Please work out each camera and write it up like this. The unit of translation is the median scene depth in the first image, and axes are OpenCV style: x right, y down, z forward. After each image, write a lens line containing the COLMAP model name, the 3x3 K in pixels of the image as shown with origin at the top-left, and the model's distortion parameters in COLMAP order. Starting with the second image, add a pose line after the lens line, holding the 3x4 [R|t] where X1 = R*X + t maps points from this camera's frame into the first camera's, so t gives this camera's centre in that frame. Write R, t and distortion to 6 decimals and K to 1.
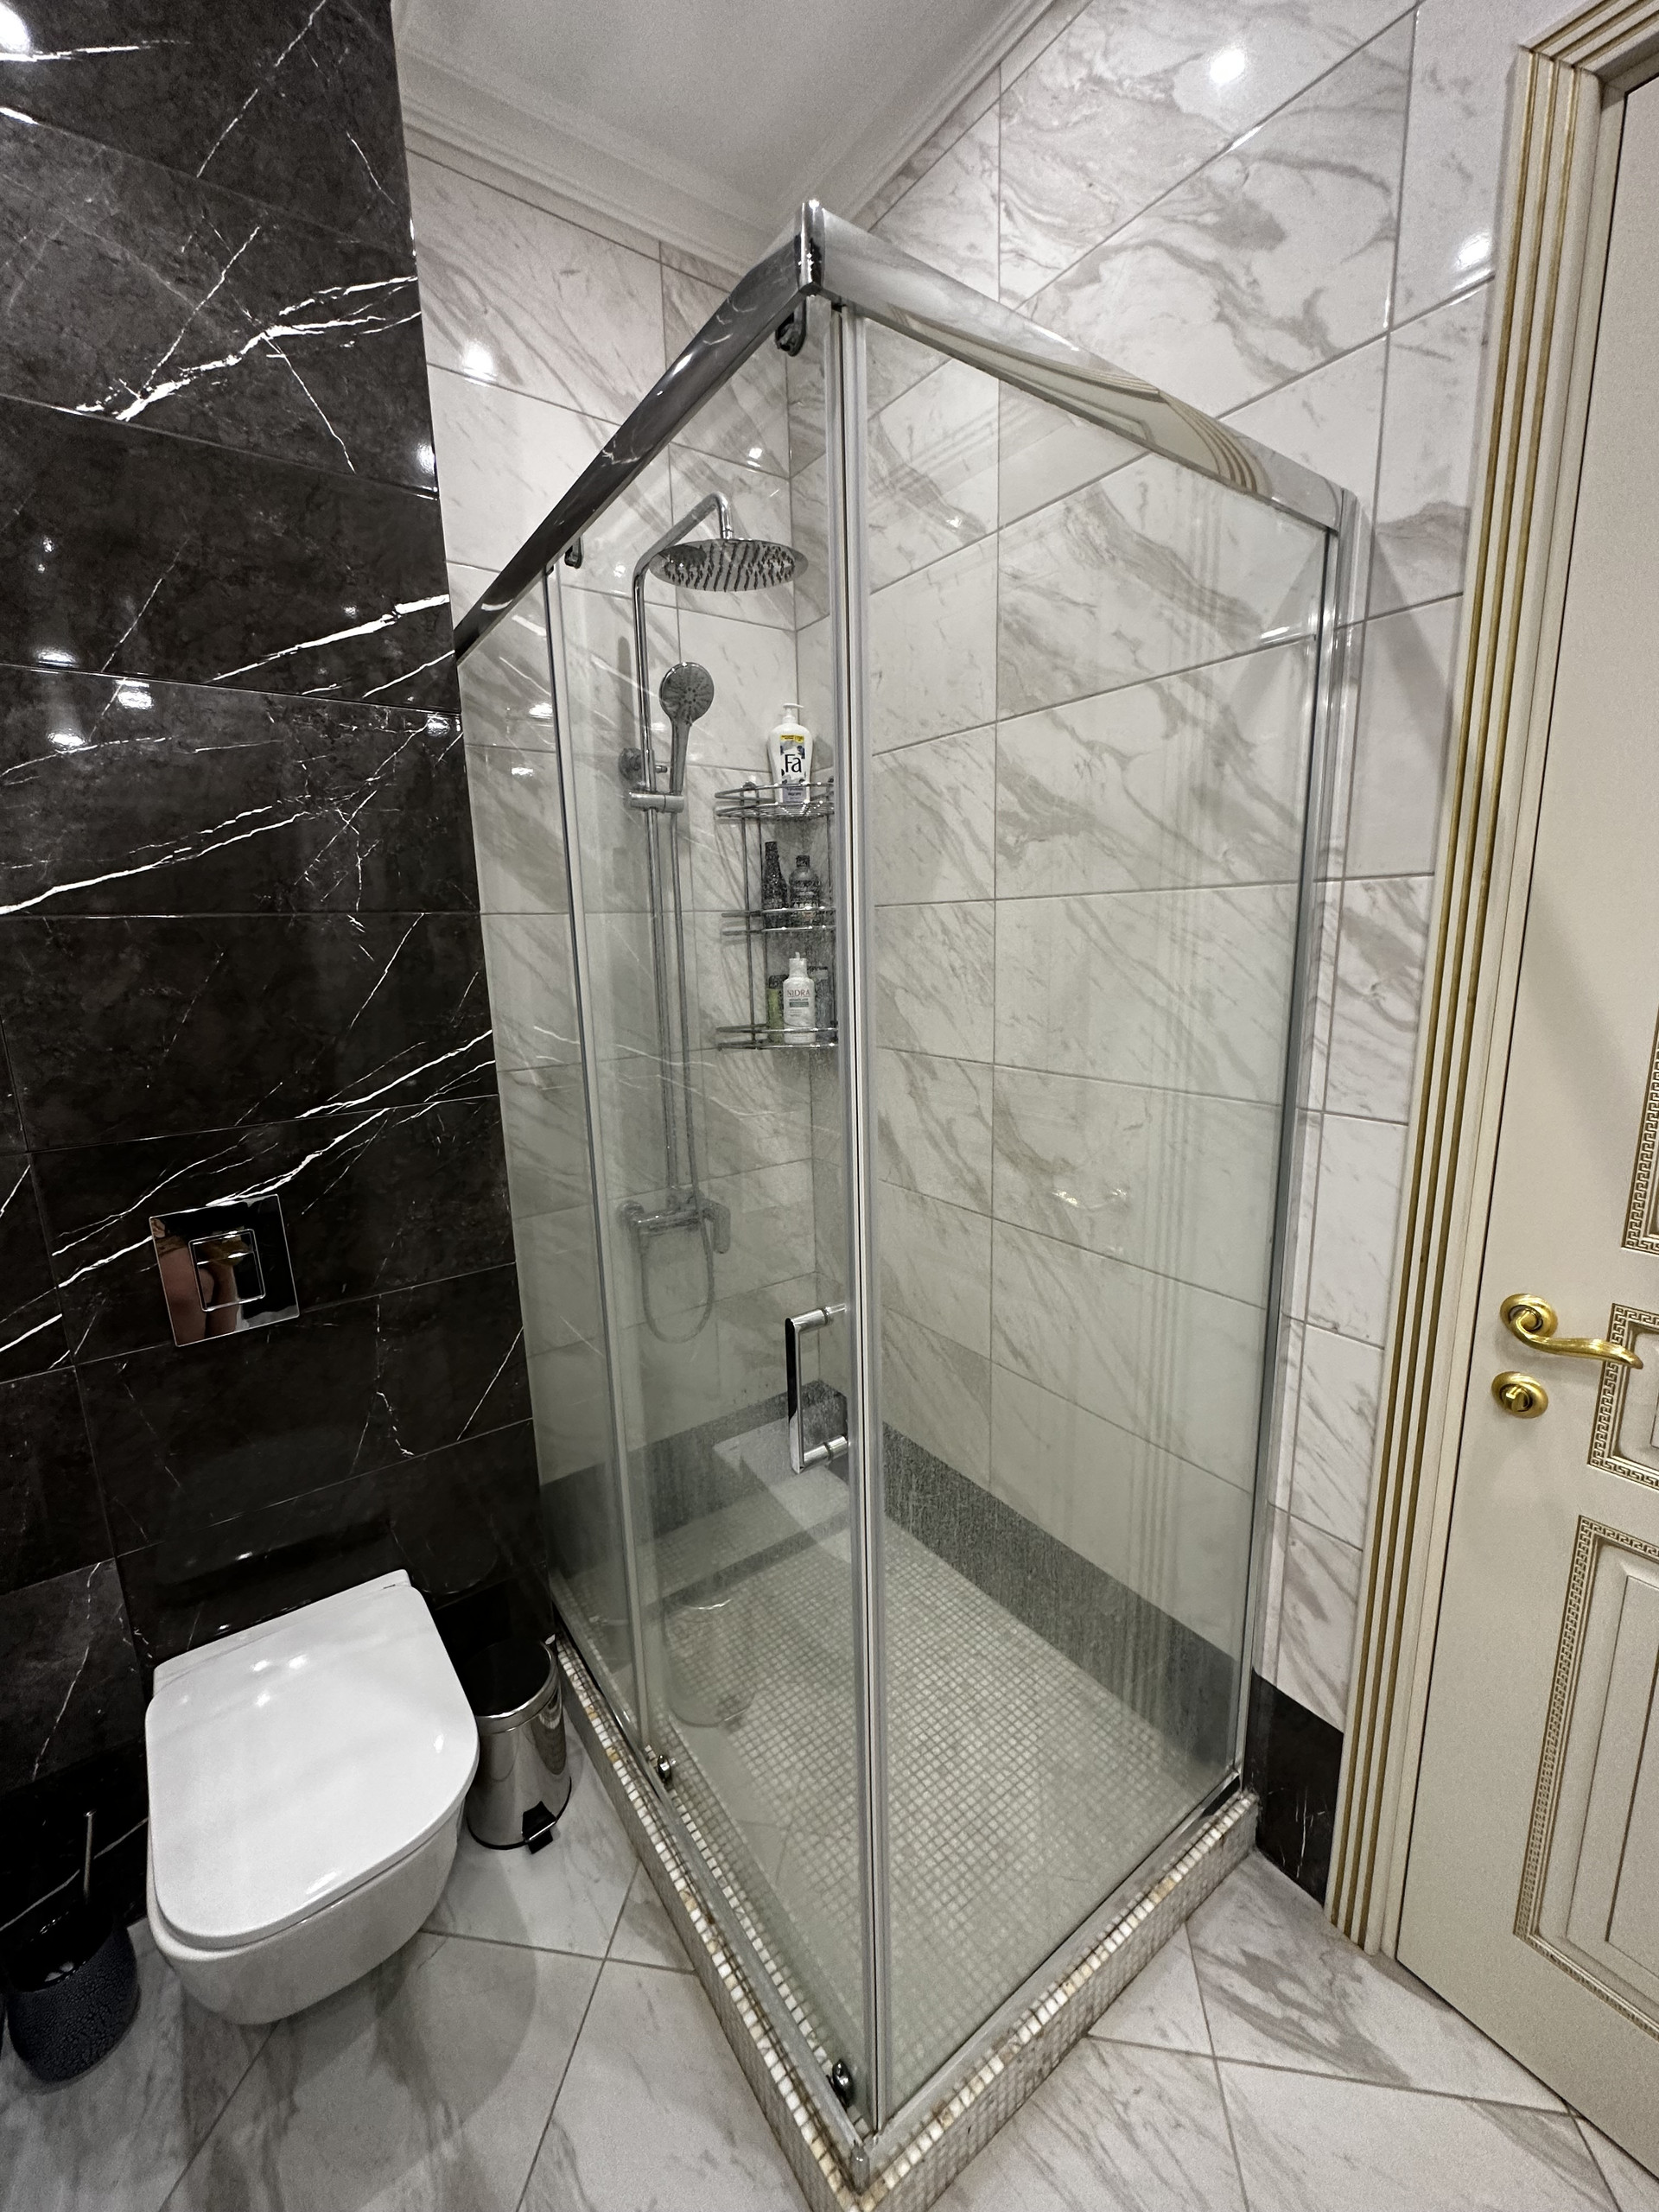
lens RADIAL K [[884.6, 0, 833.1], [0, 884.6, 1107.0], [0, 0, 1]] dist [-0.000855, 0.000516]
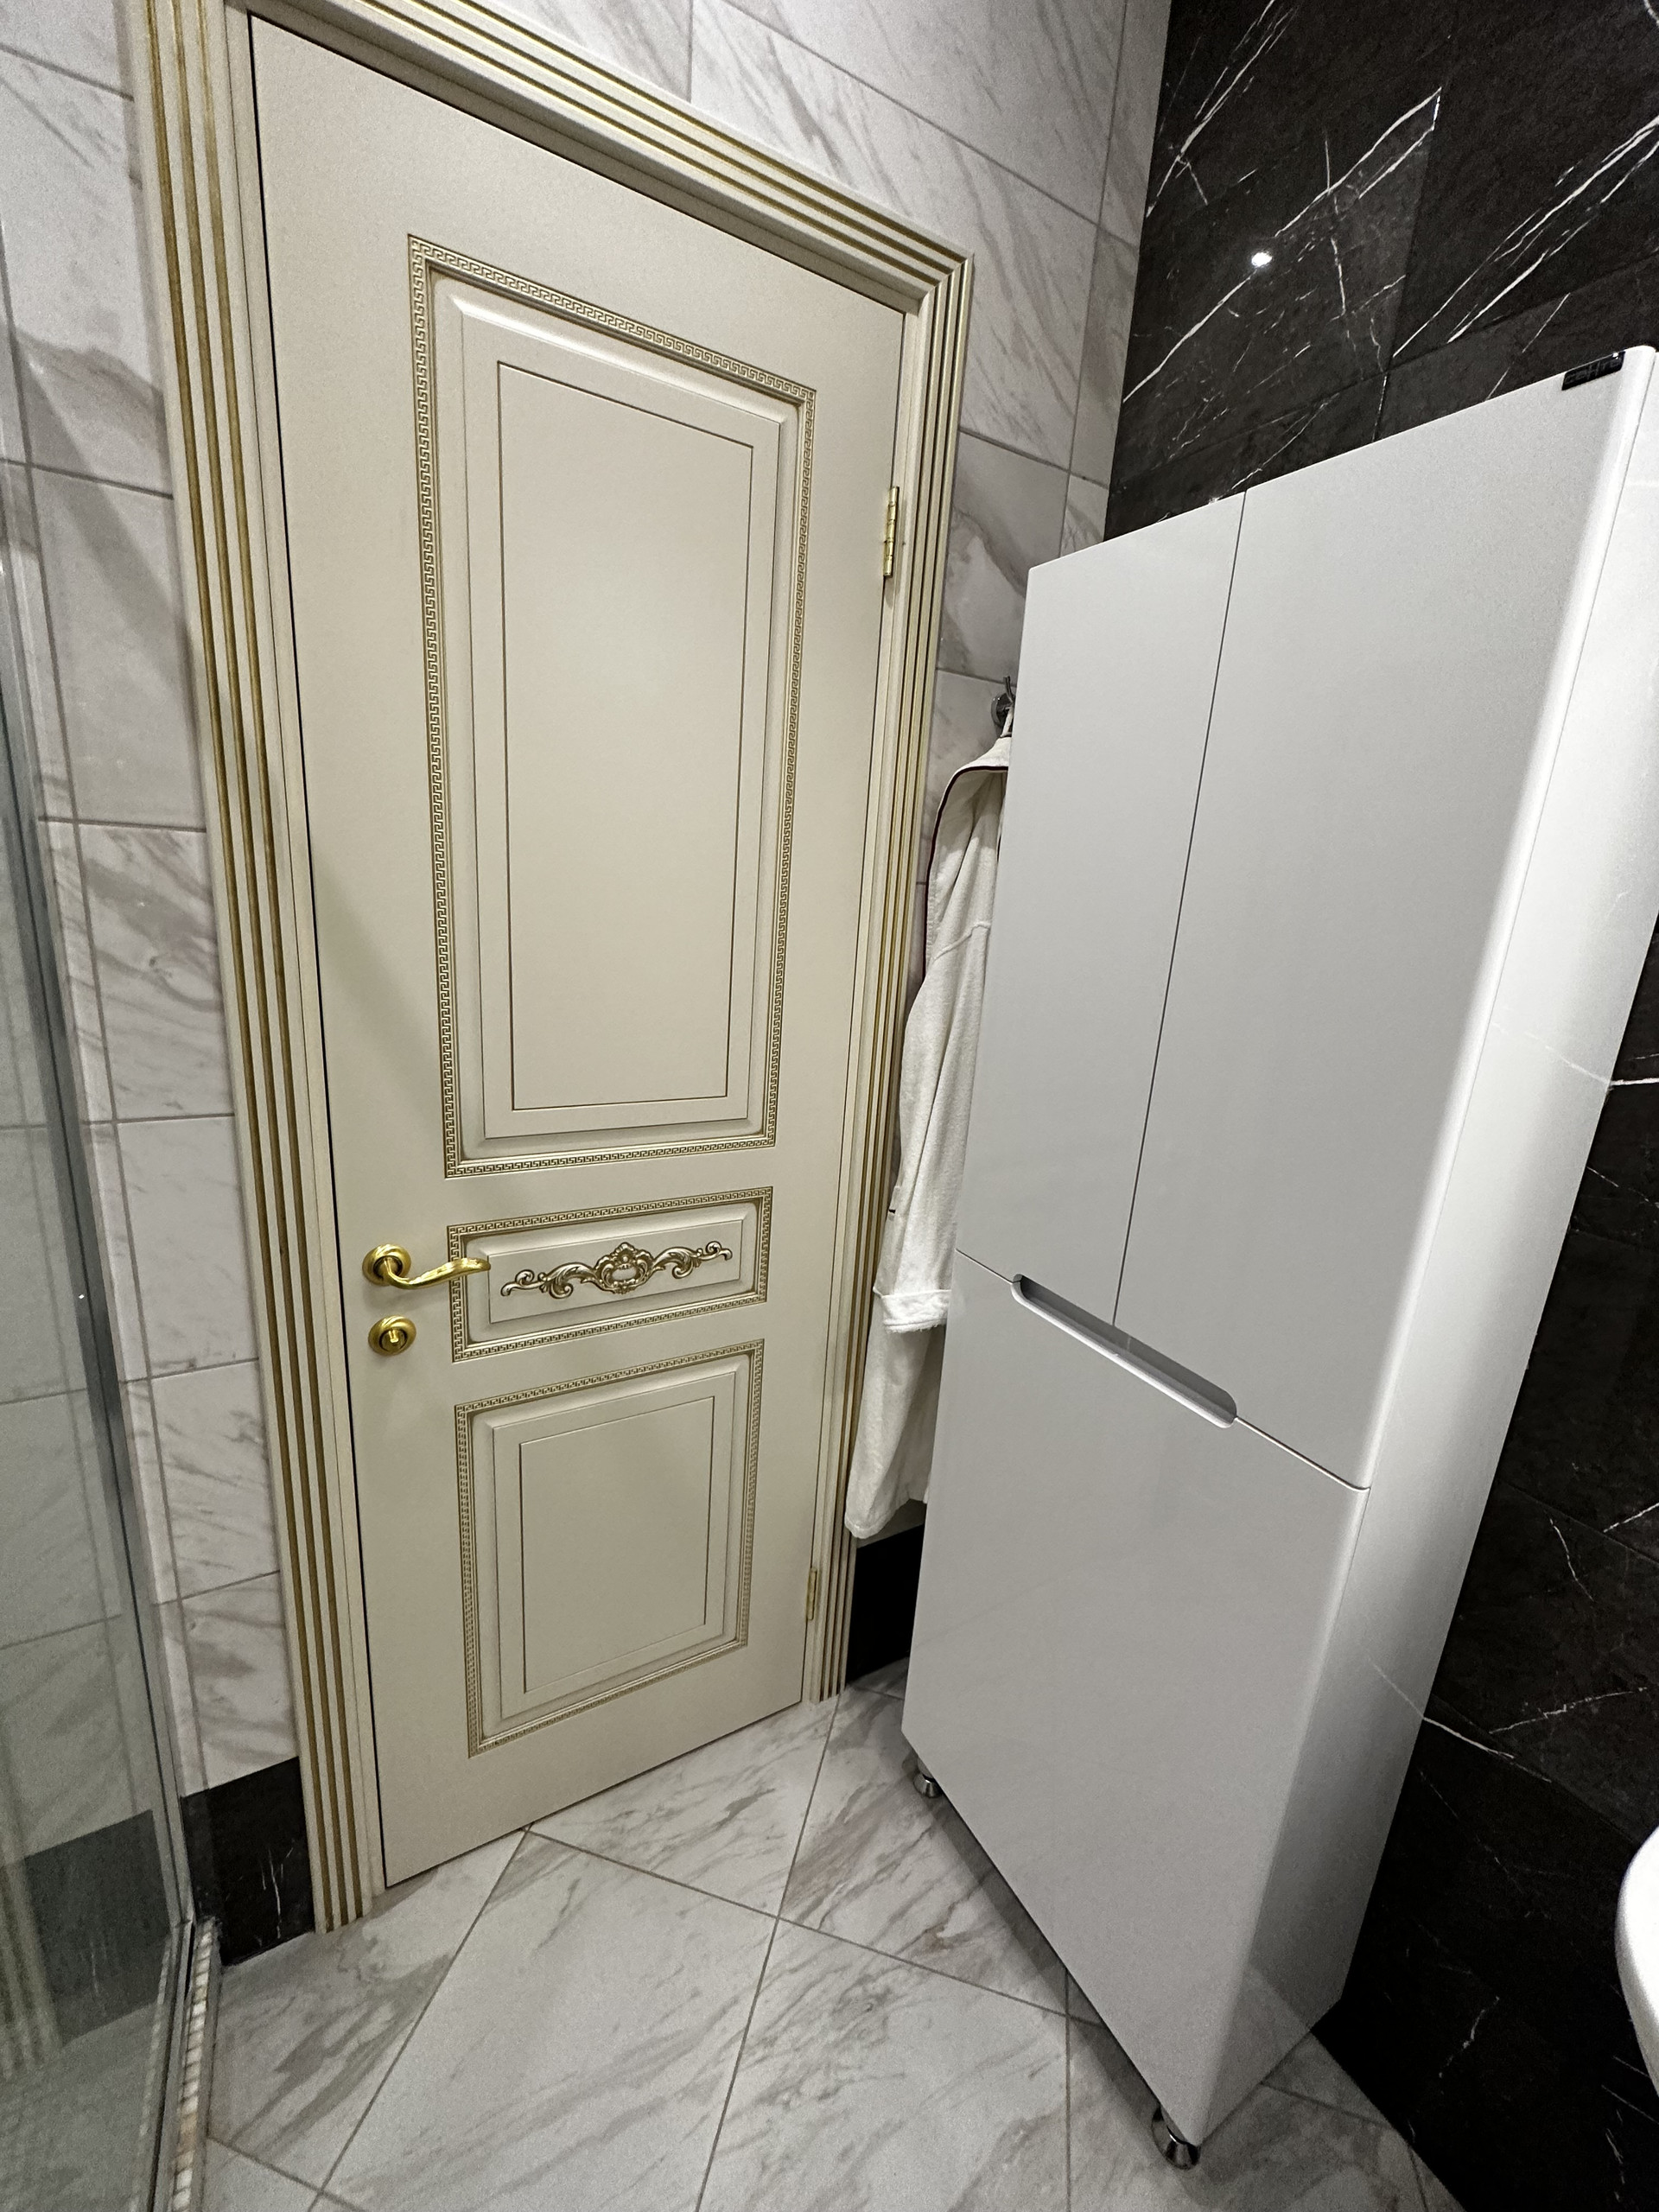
lens RADIAL K [[884.6, 0, 831.6], [0, 884.6, 1103.2], [0, 0, 1]] dist [-0.000855, 0.000516]
pose [[0.096463, -0.209063, 0.973133, -0.153158], [0.124071, 0.972592, 0.196648, -0.090075], [-0.987573, 0.101769, 0.119758, 0.289607]]
